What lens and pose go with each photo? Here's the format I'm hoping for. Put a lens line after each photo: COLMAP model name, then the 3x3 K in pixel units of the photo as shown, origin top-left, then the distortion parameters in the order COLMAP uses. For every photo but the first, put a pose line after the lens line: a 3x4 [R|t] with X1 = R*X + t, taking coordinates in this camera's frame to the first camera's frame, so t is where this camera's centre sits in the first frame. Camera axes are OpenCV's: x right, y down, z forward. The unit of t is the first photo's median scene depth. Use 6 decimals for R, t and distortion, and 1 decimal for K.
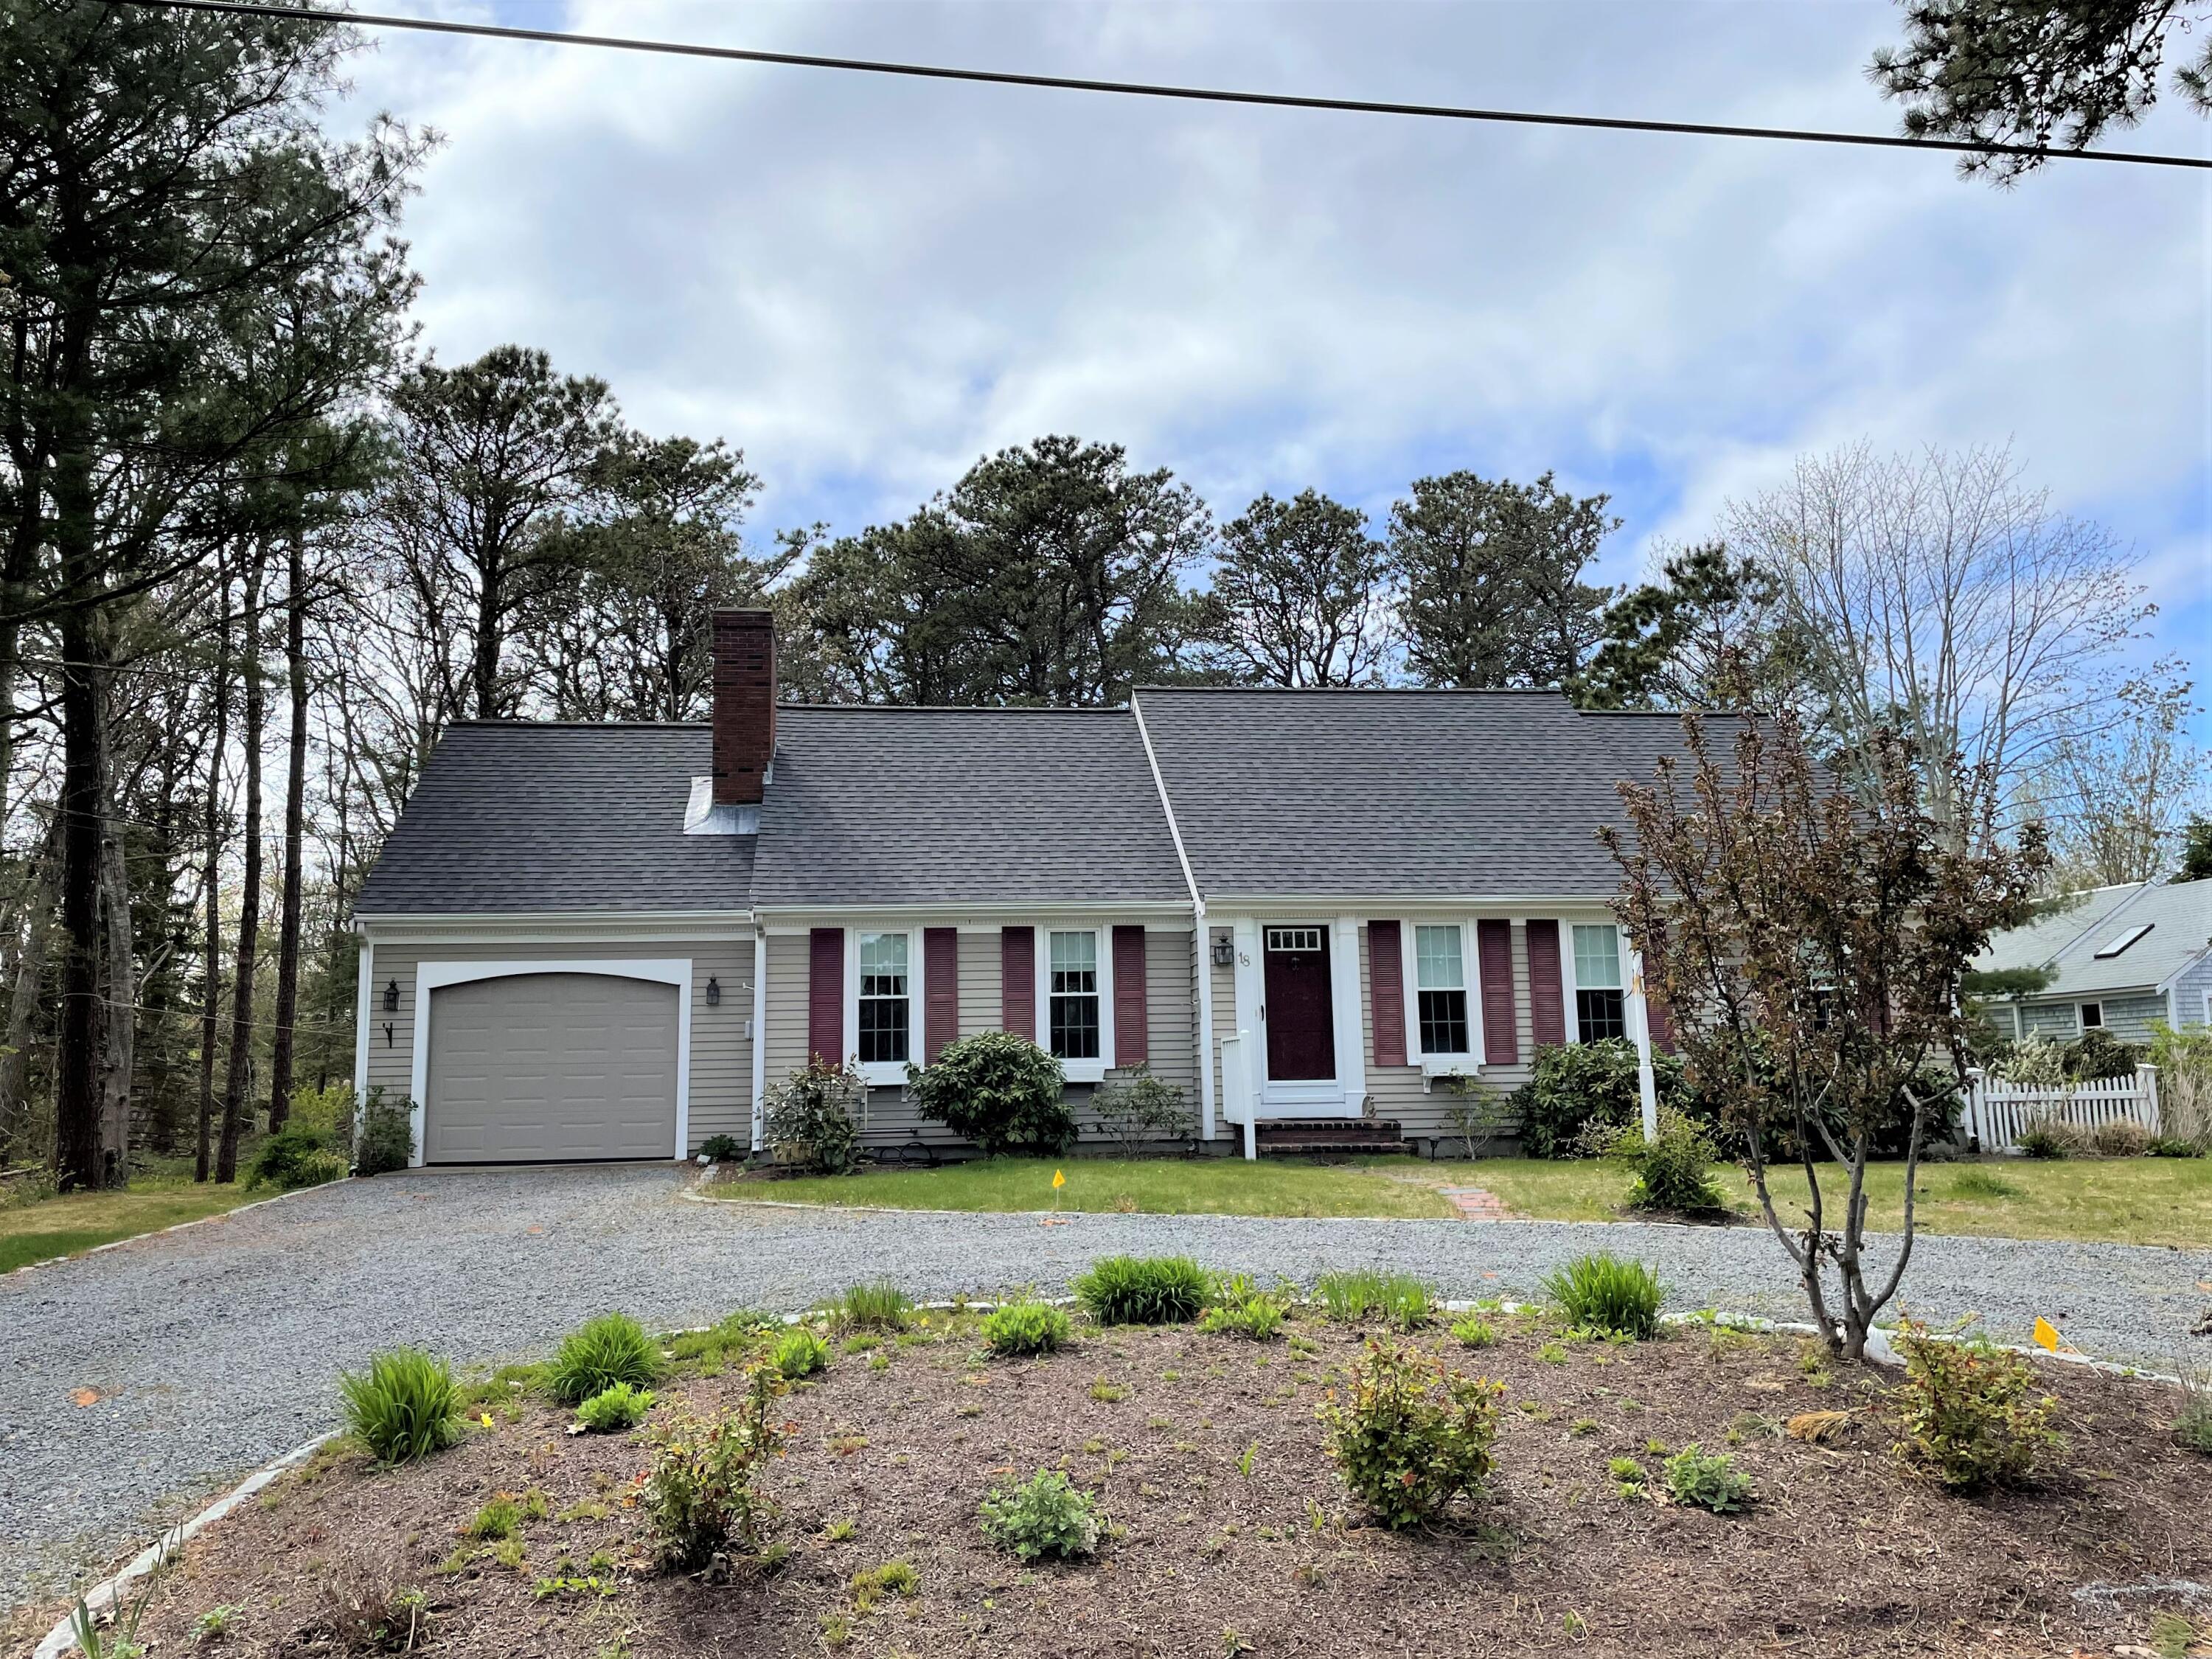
lens RADIAL K [[1637.9, 0, 1116.2], [0, 1637.9, 816.5], [0, 0, 1]] dist [0.064376, -0.005634]
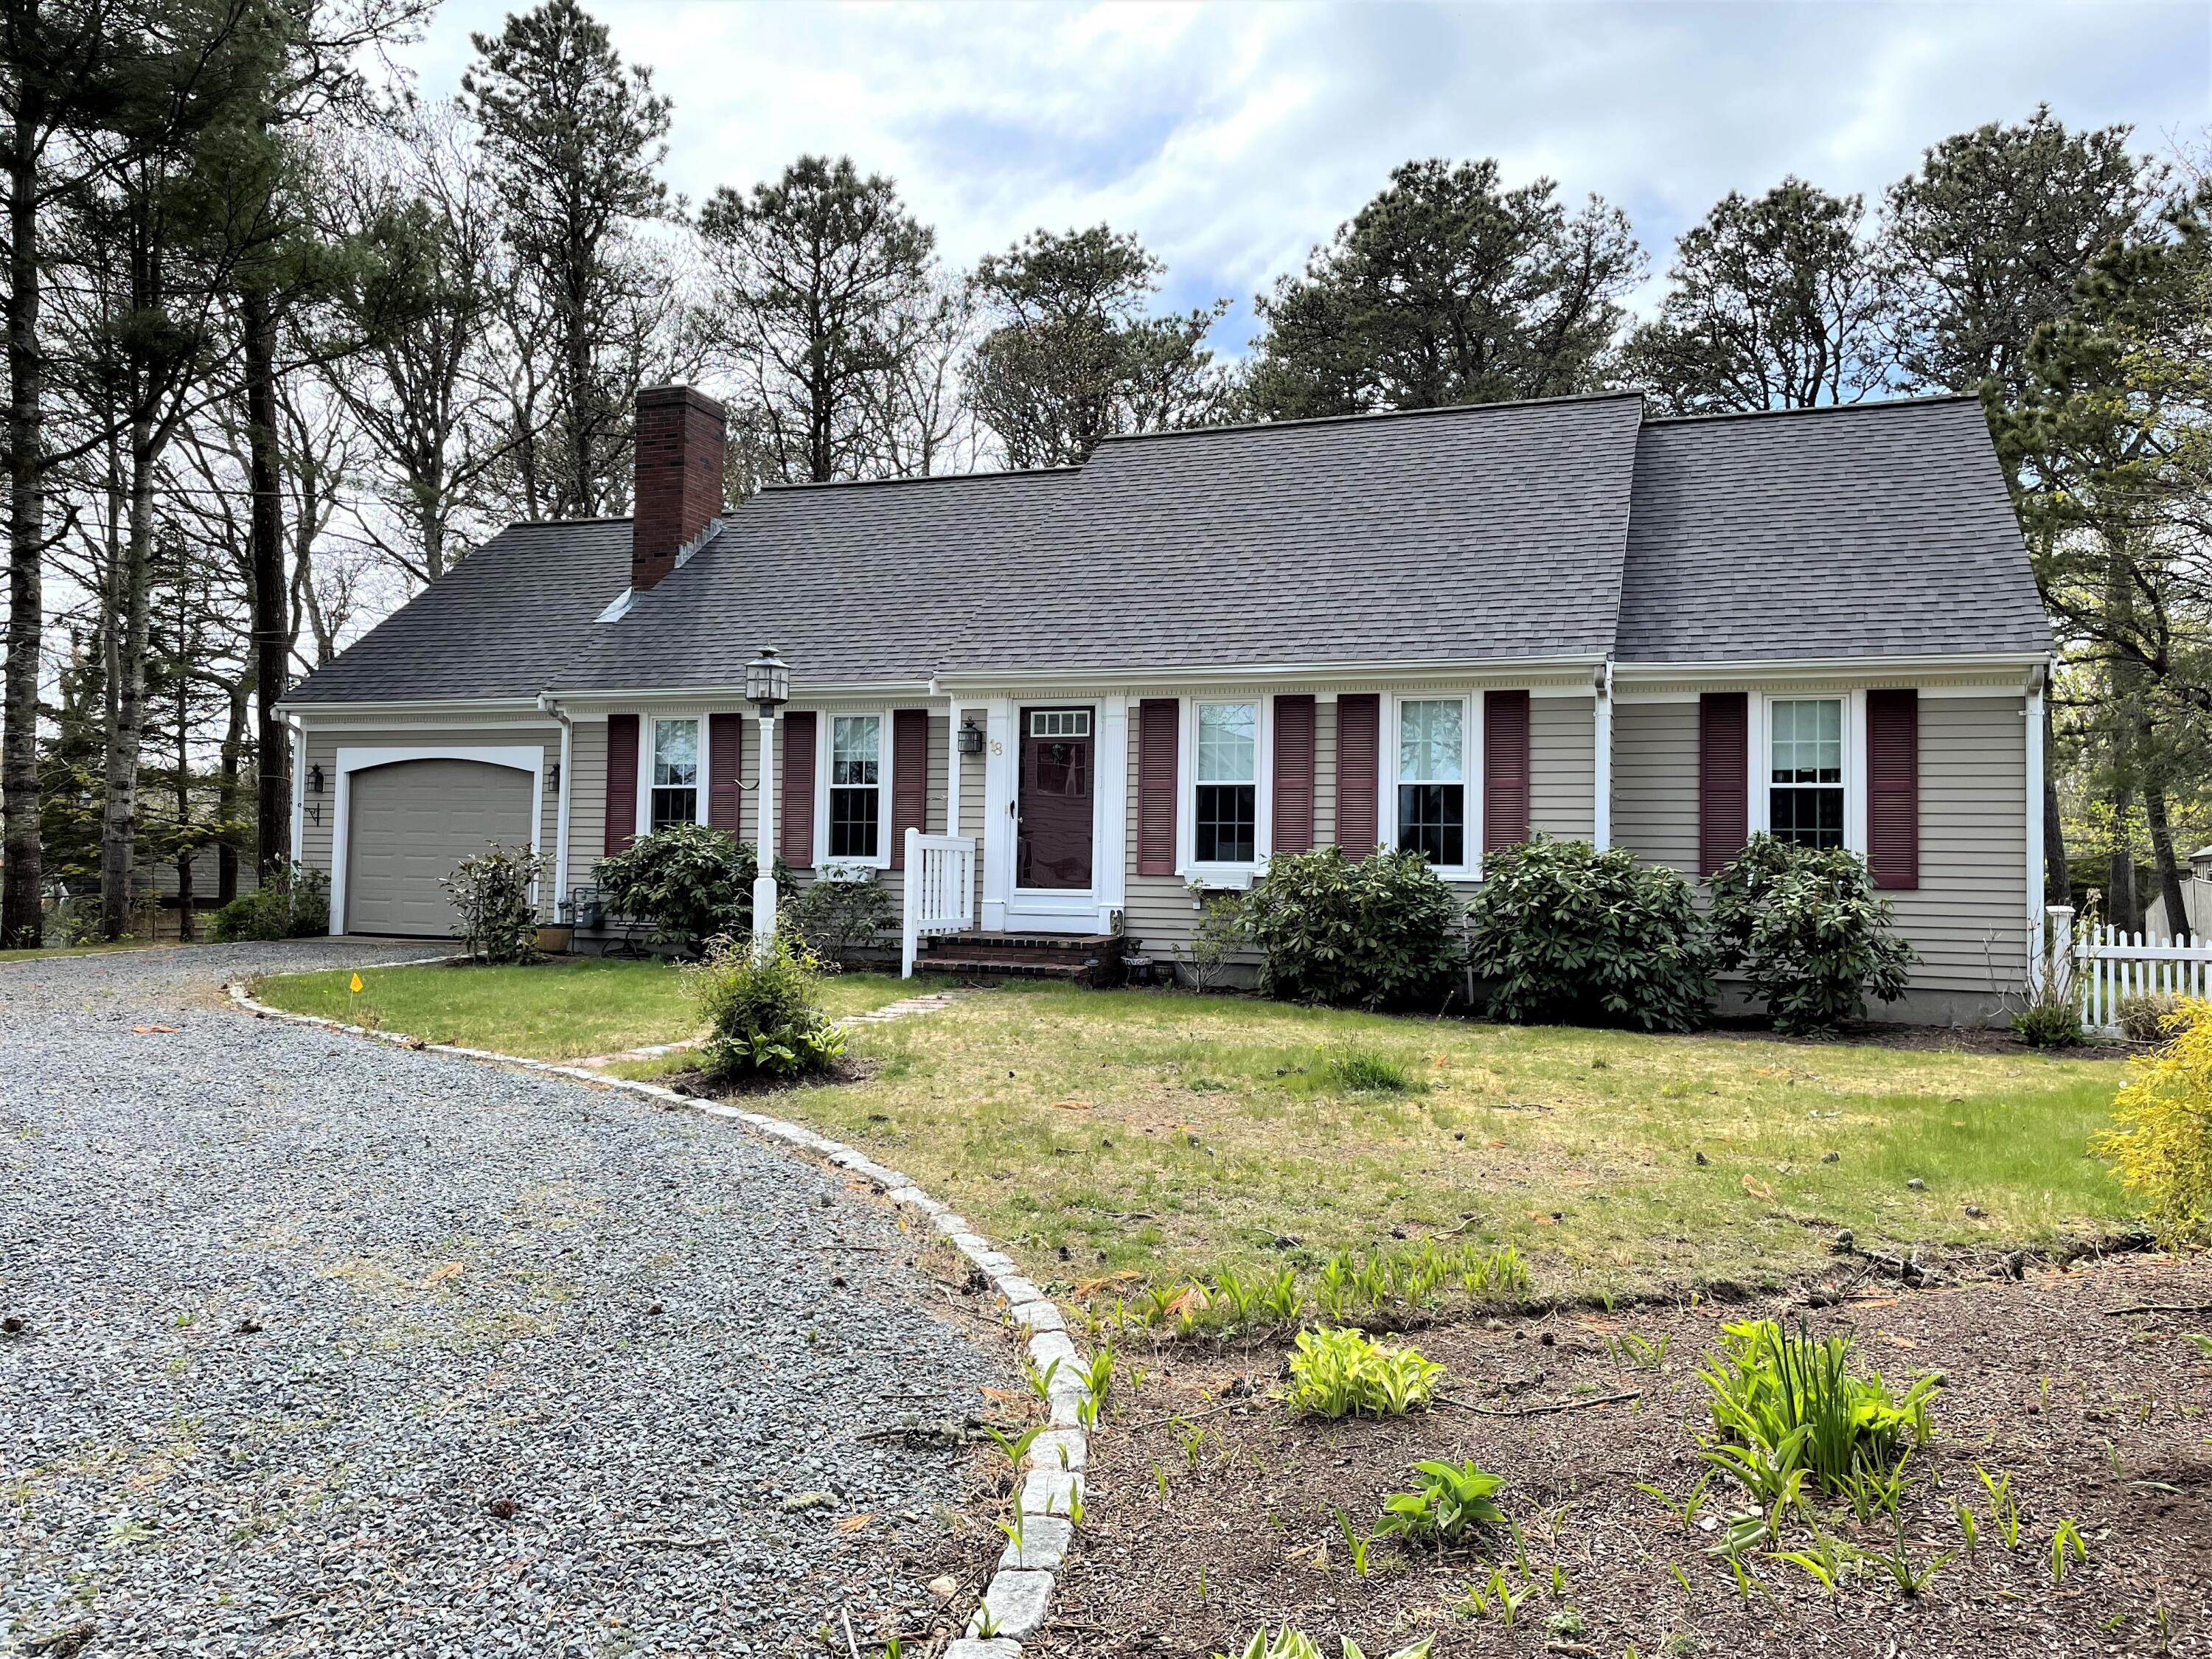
lens RADIAL K [[1637.9, 0, 1103.0], [0, 1637.9, 775.0], [0, 0, 1]] dist [0.064376, -0.005634]
pose [[0.895841, 0.007213, -0.444316, 0.499968], [0.034436, 0.995735, 0.085596, 0.030485], [0.443038, -0.091981, 0.891772, 0.258986]]
